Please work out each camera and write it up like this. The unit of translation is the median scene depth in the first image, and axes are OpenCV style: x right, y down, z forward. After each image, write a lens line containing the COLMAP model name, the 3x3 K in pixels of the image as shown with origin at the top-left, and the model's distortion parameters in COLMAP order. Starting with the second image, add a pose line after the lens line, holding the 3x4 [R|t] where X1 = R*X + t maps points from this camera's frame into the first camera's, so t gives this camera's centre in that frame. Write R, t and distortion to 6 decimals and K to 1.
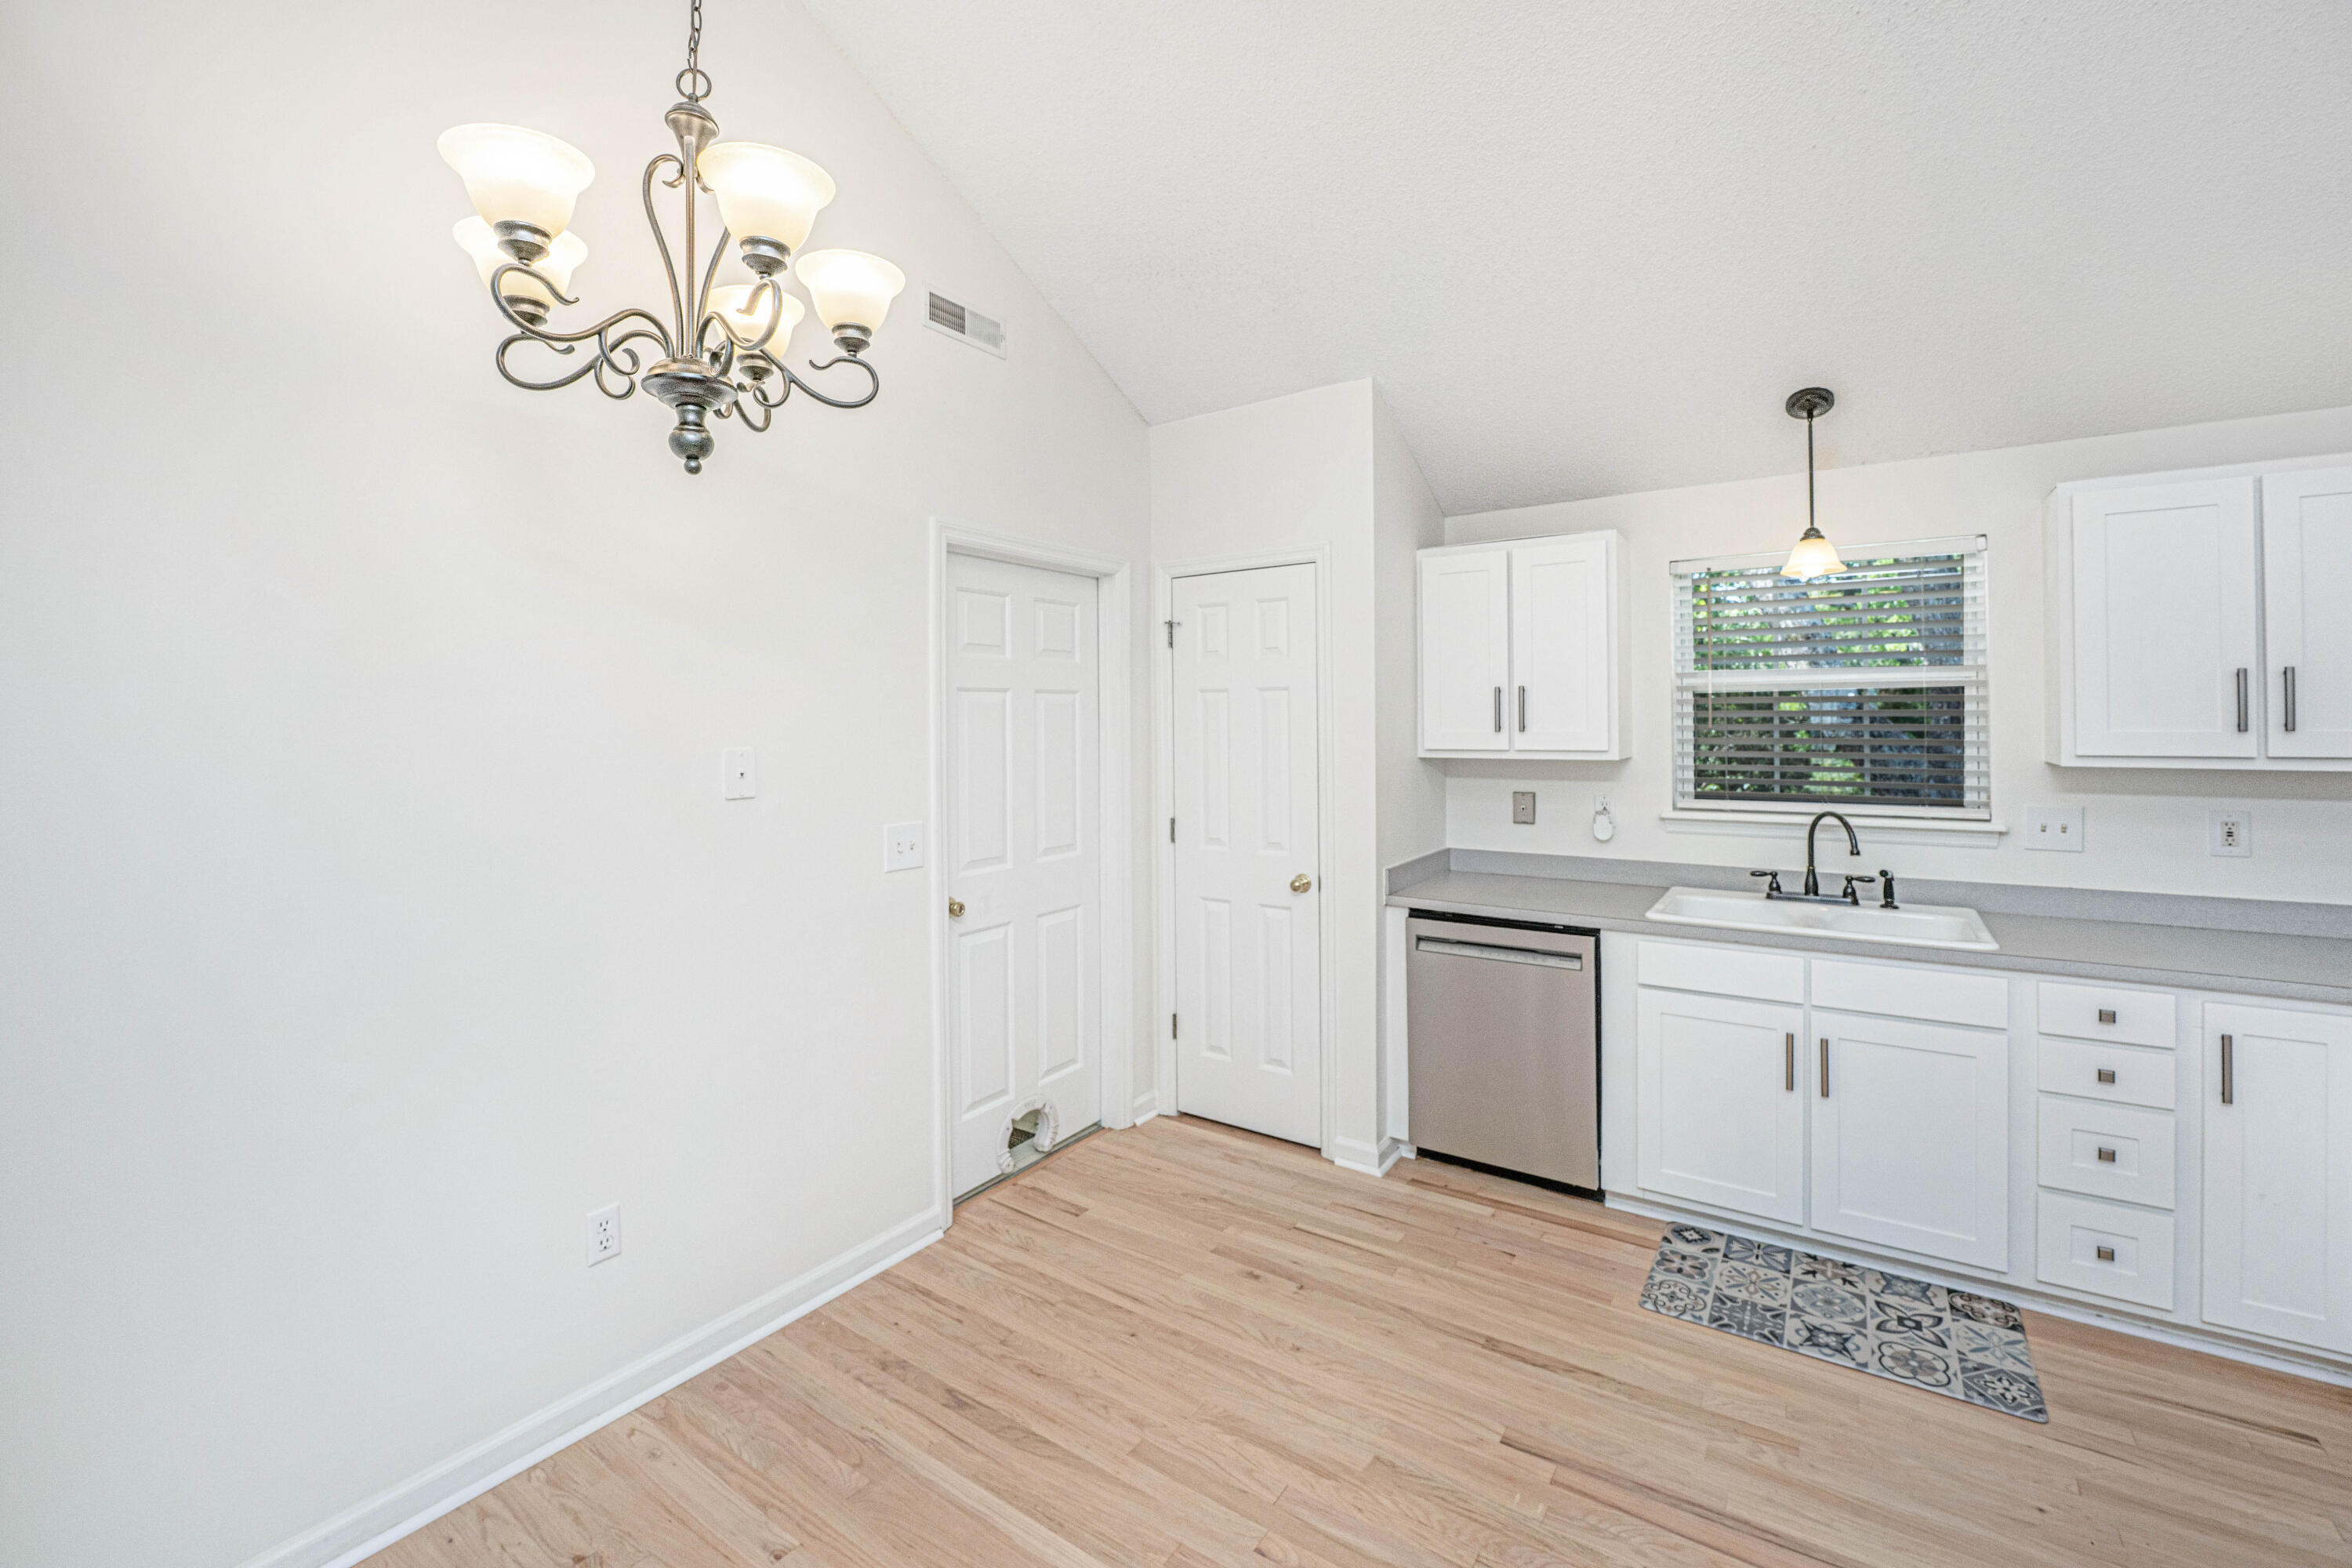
lens RADIAL K [[970.9, 0, 1181.4], [0, 970.9, 706.9], [0, 0, 1]] dist [-0.020714, -0.000120]
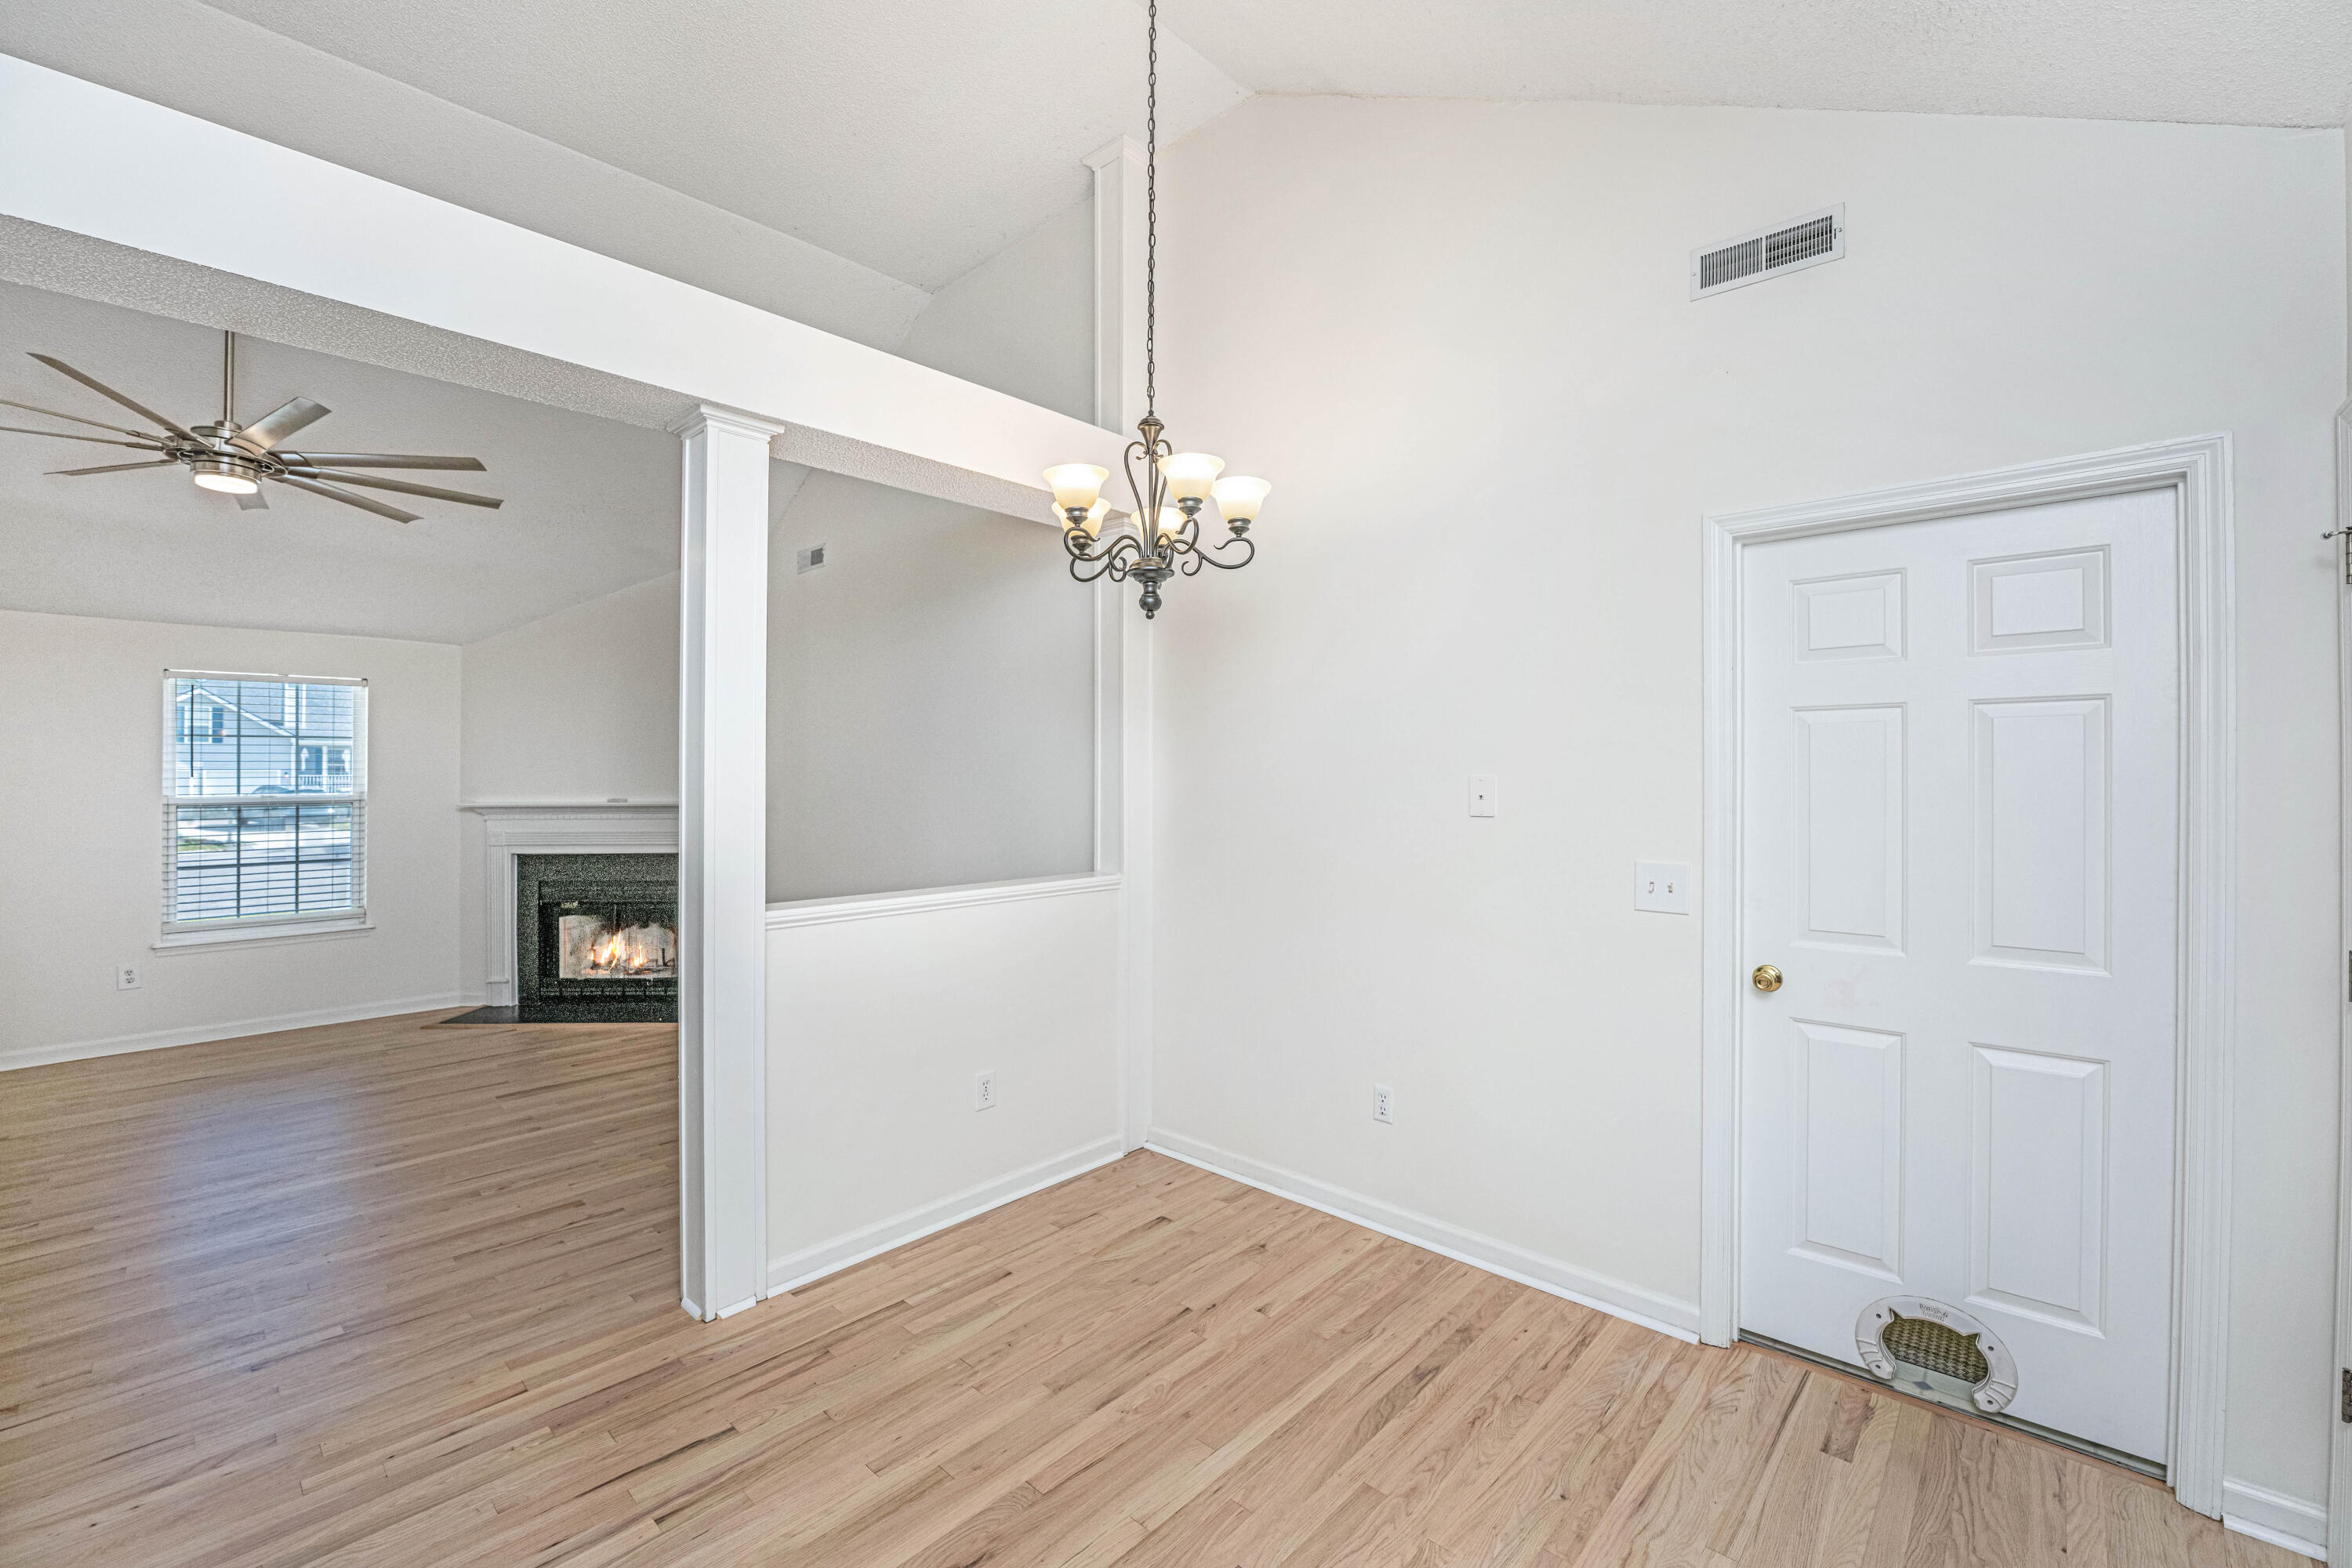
lens RADIAL K [[959.4, 0, 1174.1], [0, 959.4, 770.7], [0, 0, 1]] dist [-0.032883, 0.003485]
pose [[-0.138768, 0.007574, -0.990296, 0.705934], [0.020214, 0.999784, 0.004814, 0.023324], [0.990119, -0.019350, -0.138891, 0.721434]]
